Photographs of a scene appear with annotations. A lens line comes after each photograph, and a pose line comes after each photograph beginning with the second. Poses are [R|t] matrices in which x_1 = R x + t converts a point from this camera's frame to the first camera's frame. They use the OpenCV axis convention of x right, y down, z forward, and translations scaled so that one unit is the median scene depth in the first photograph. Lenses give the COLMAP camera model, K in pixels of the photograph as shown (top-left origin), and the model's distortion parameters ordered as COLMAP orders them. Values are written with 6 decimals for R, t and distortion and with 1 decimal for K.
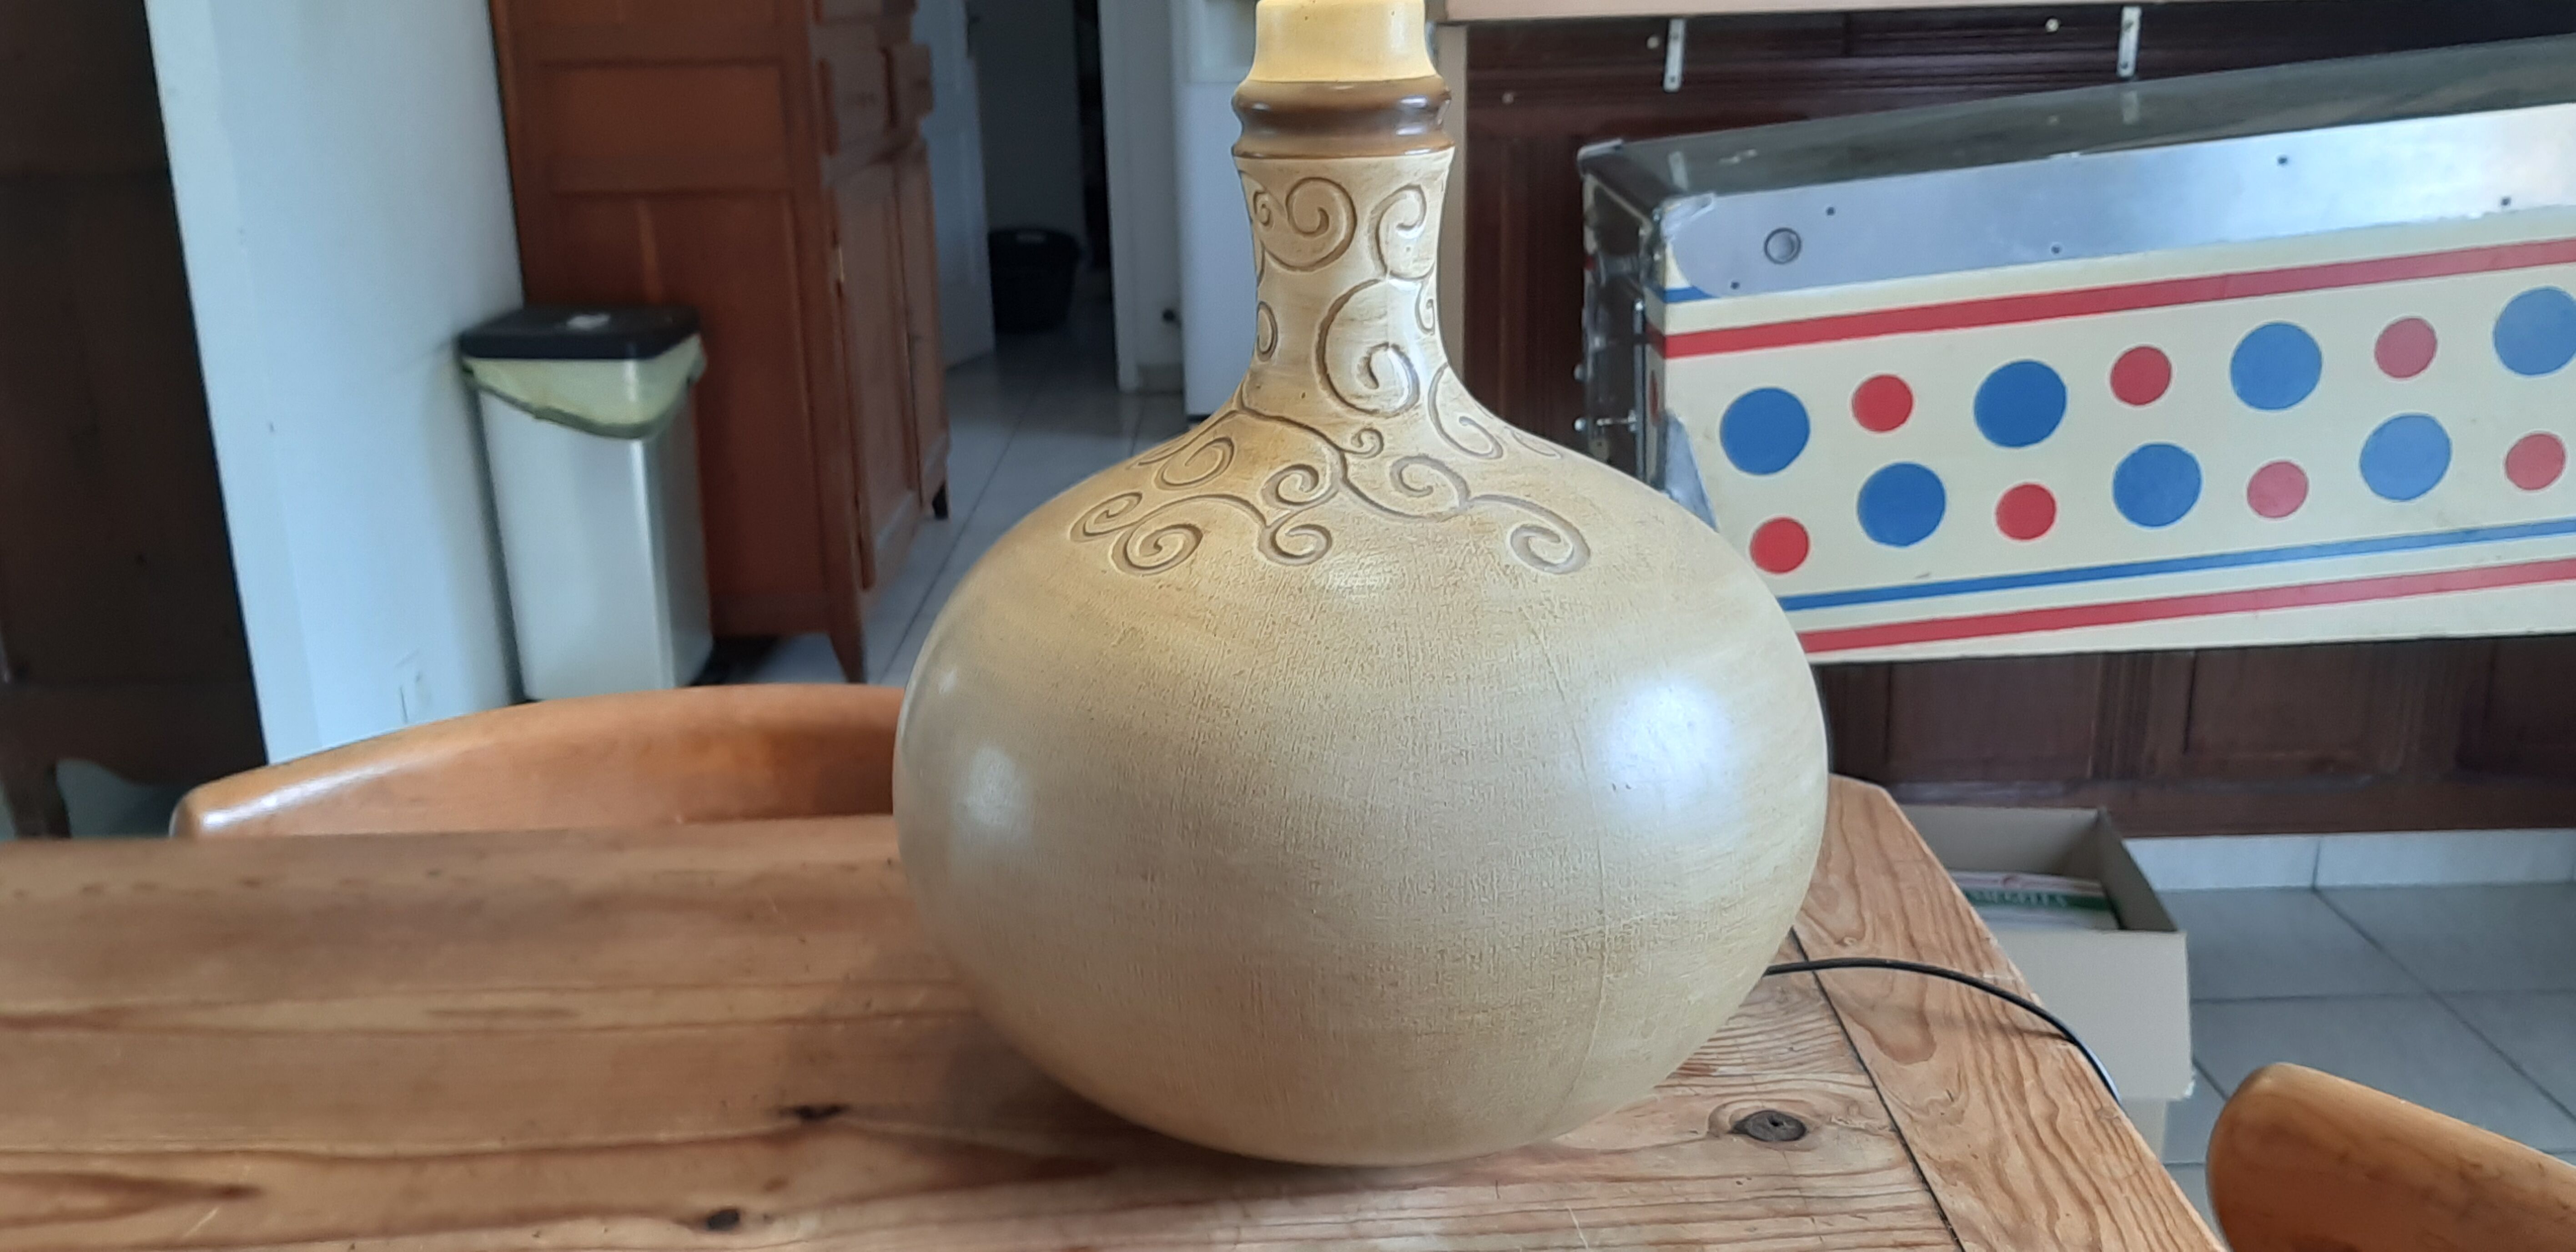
lens RADIAL K [[2071.1, 0, 1283.6], [0, 2071.1, 592.9], [0, 0, 1]] dist [0.078734, -0.160669]
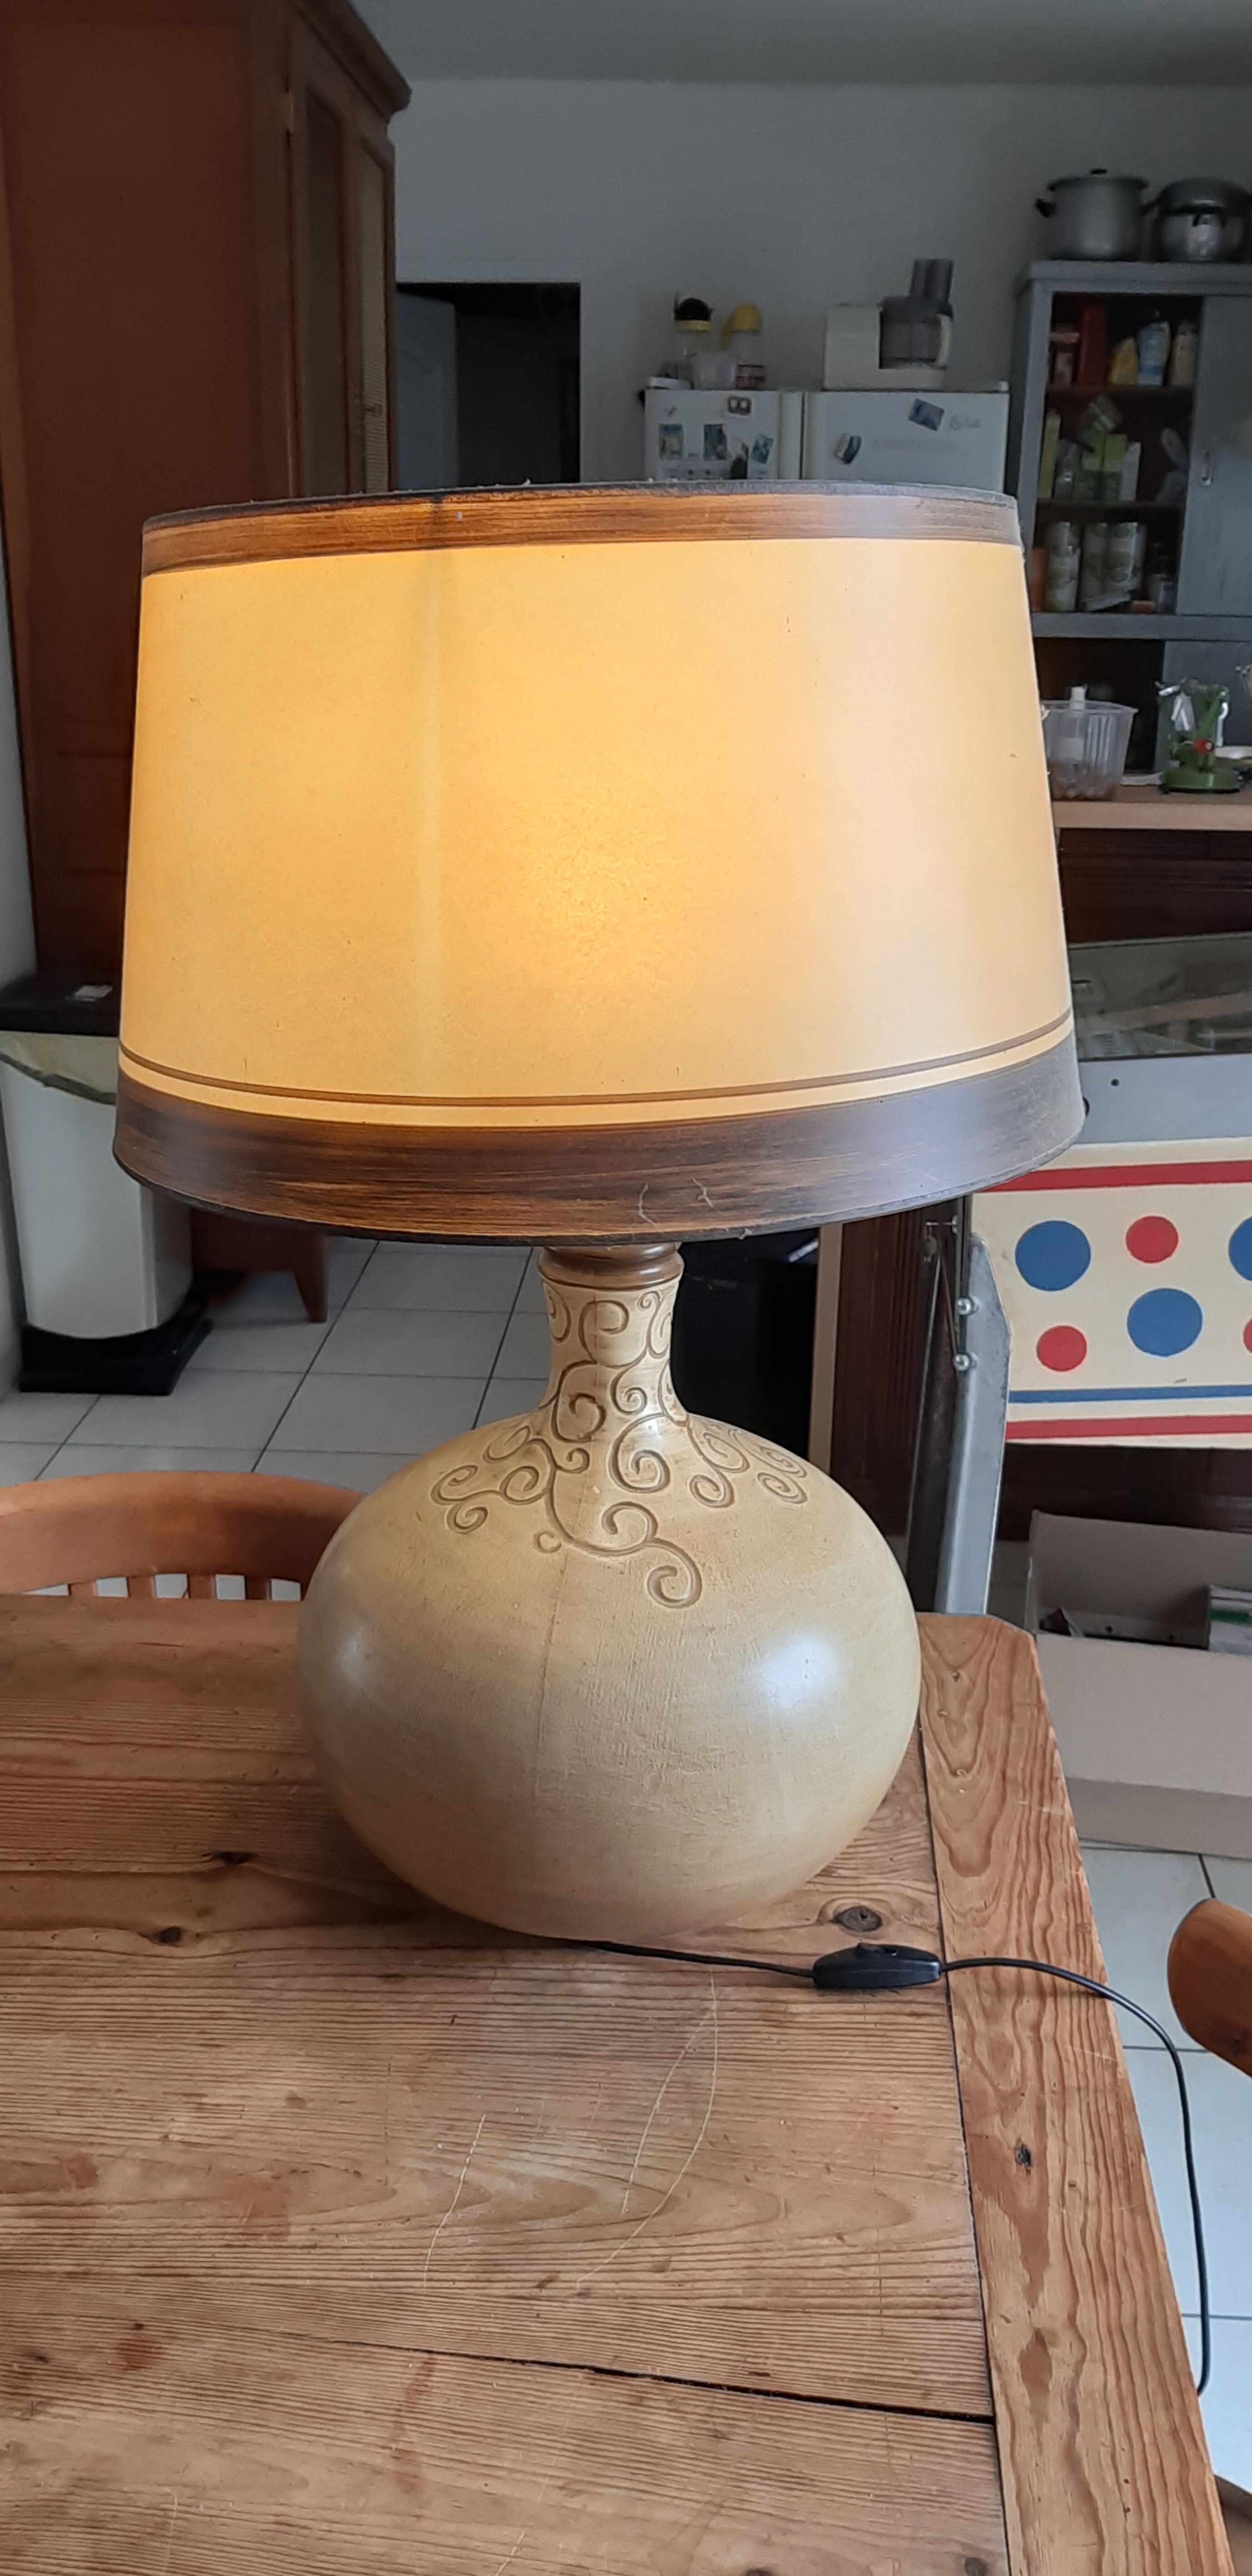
lens RADIAL K [[2042.9, 0, 638.8], [0, 2042.9, 1320.4], [0, 0, 1]] dist [0.081056, -0.129050]
pose [[0.996920, 0.058425, -0.052315, 0.126623], [-0.053792, 0.994845, 0.085959, -0.290251], [0.057068, -0.082880, 0.994924, -0.445308]]
